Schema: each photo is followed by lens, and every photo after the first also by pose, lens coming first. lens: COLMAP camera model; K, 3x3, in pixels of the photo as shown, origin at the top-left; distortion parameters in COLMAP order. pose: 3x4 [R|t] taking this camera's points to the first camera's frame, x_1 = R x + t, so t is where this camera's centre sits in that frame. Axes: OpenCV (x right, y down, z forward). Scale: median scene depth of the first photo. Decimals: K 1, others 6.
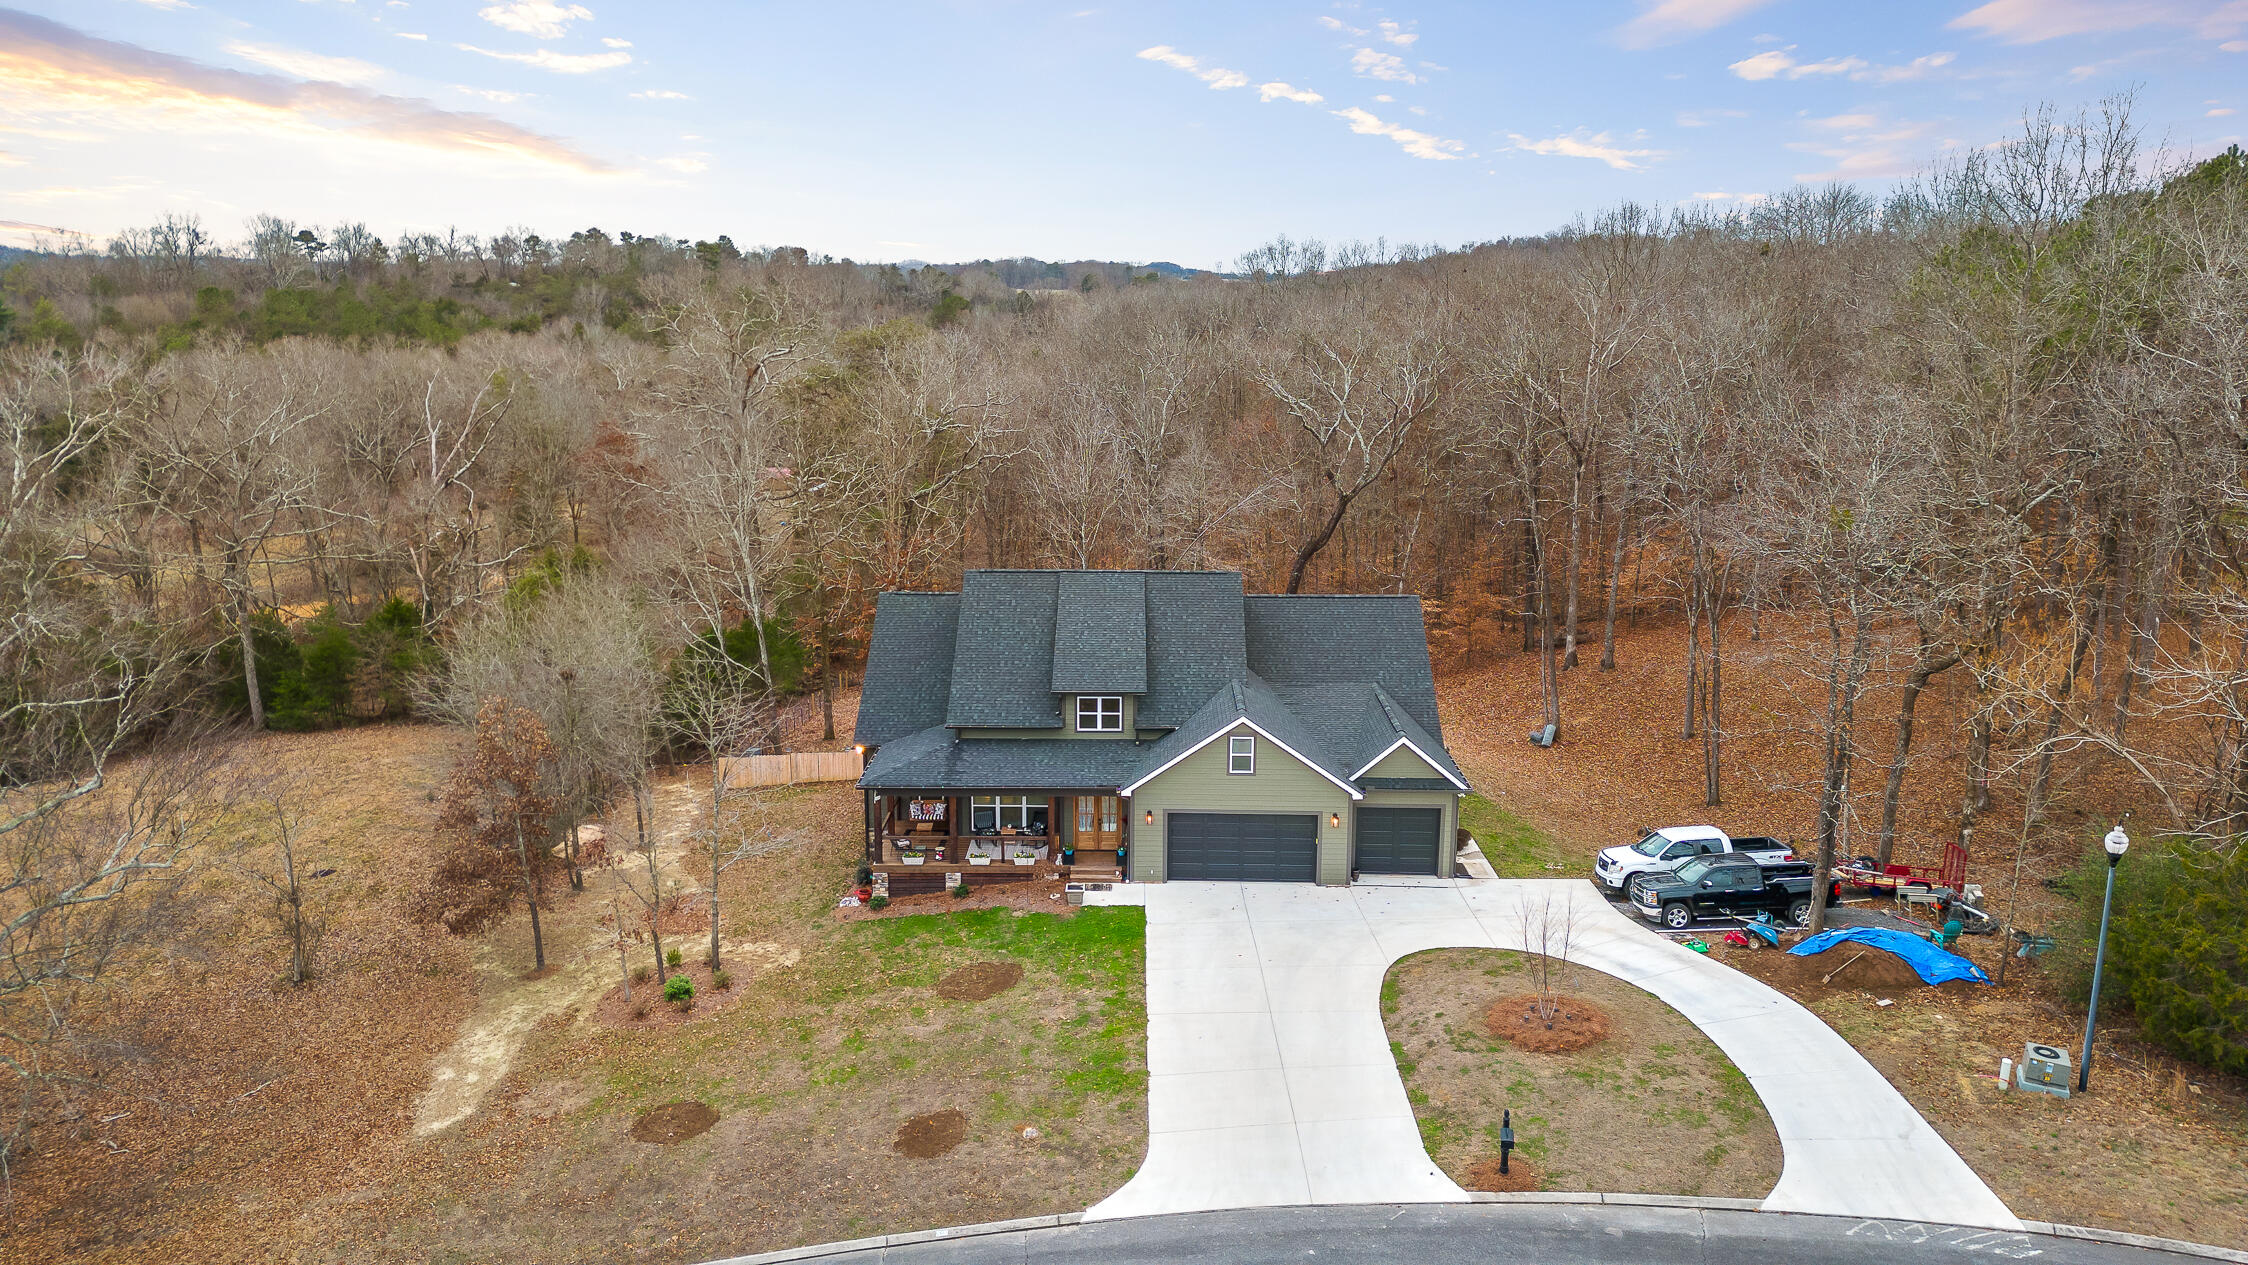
lens RADIAL K [[1550.4, 0, 1138.2], [0, 1550.4, 630.8], [0, 0, 1]] dist [0.046378, -0.046971]
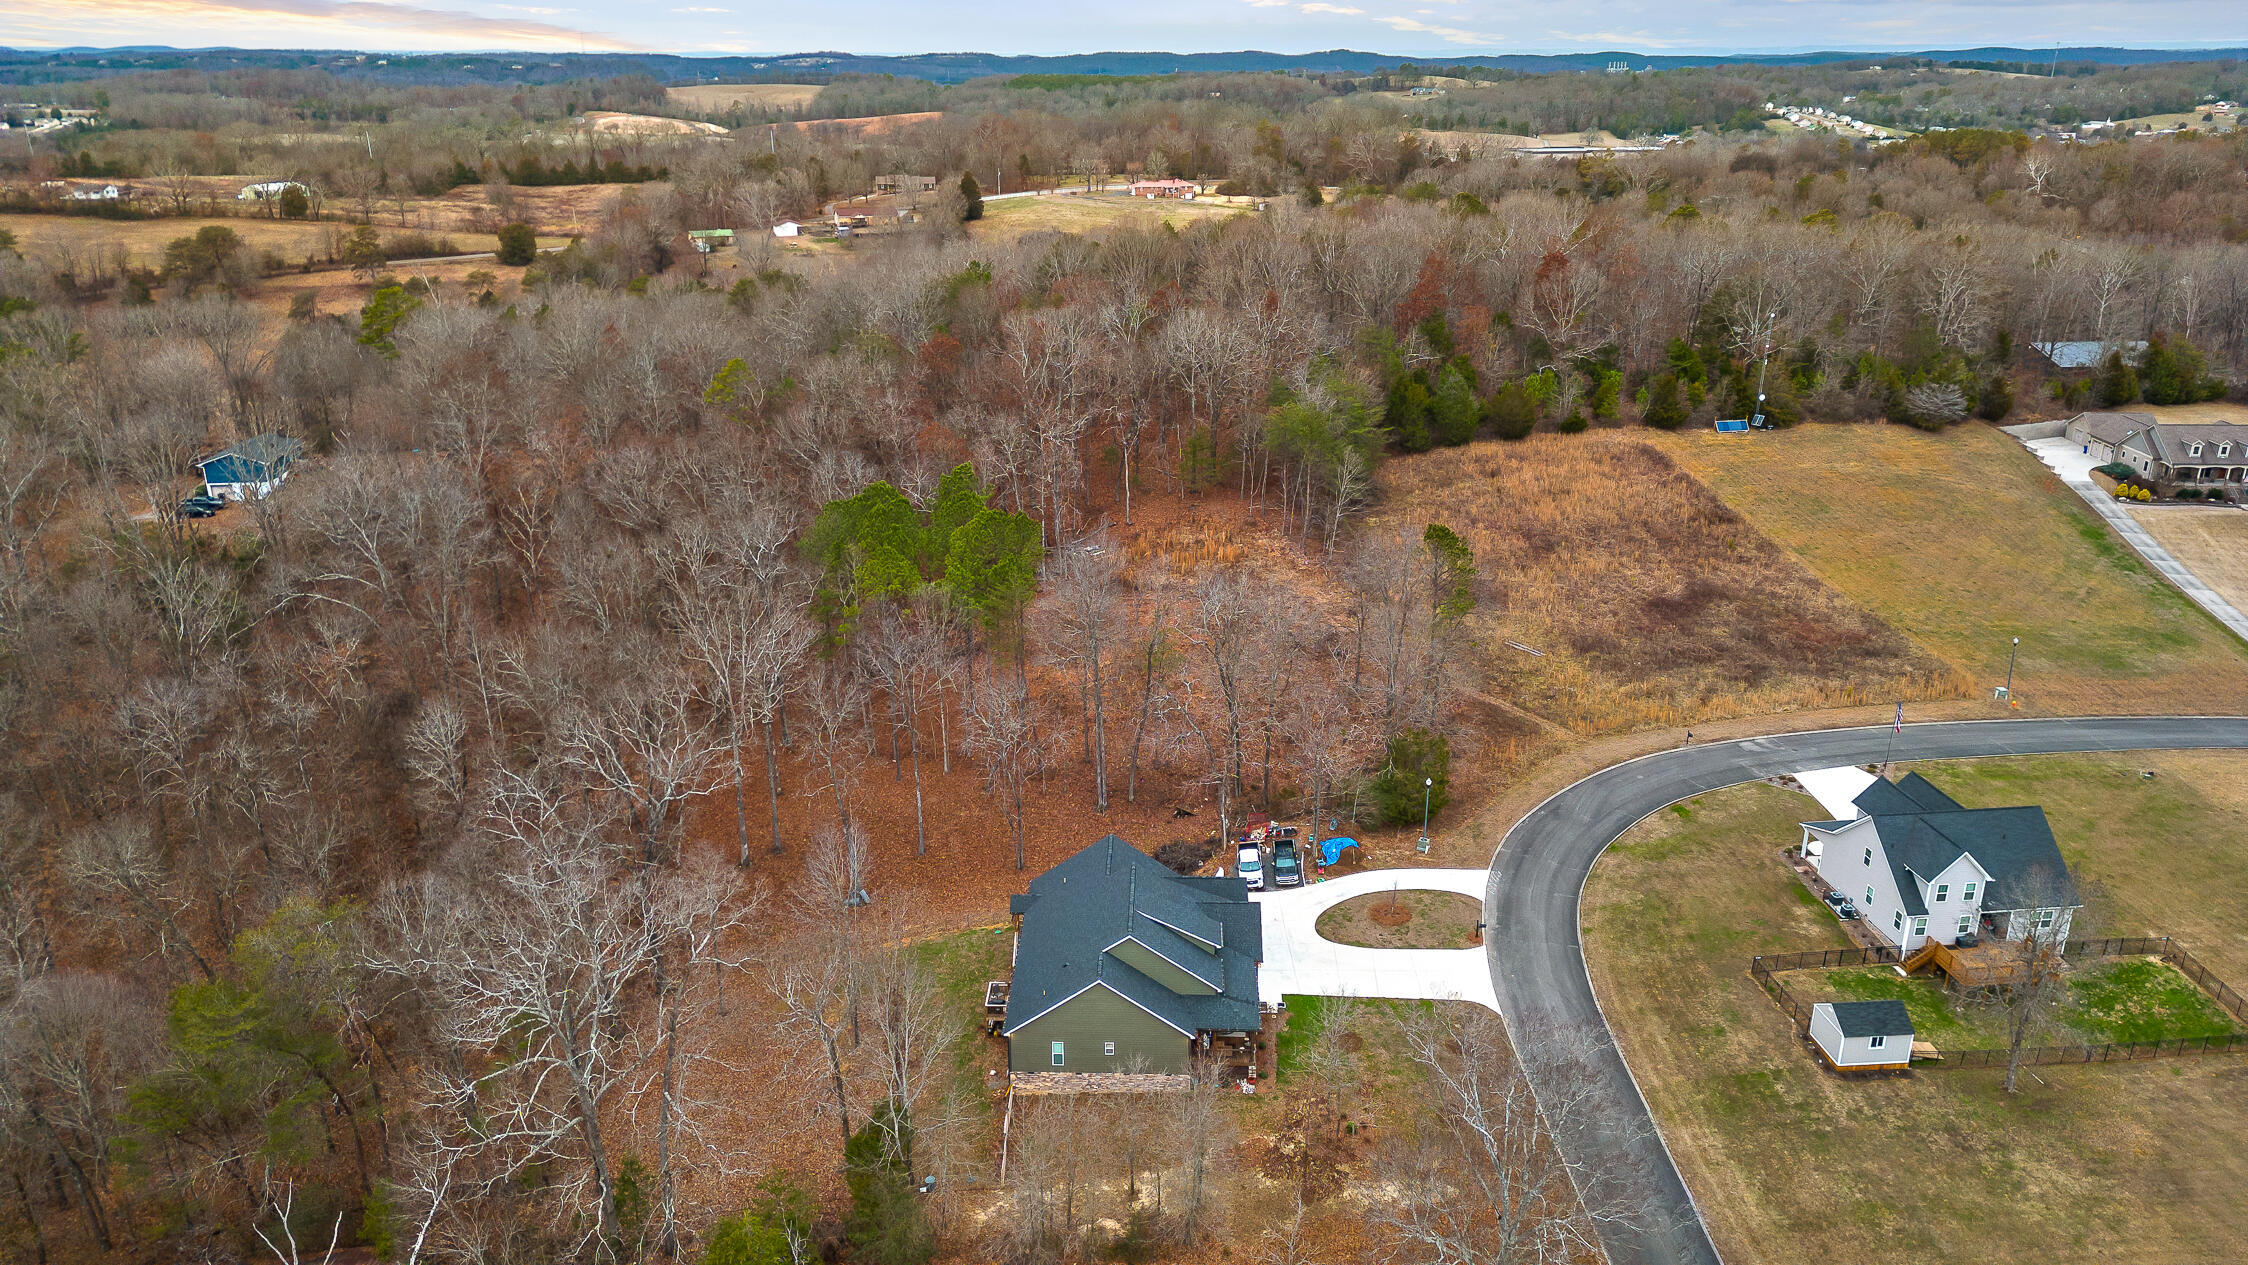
lens RADIAL K [[1550.4, 0, 1118.3], [0, 1550.4, 612.3], [0, 0, 1]] dist [0.046378, -0.046971]
pose [[0.014469, -0.330999, 0.943520, -1.985204], [0.210397, 0.923501, 0.320749, -1.135698], [-0.977509, 0.193873, 0.083003, 0.923686]]
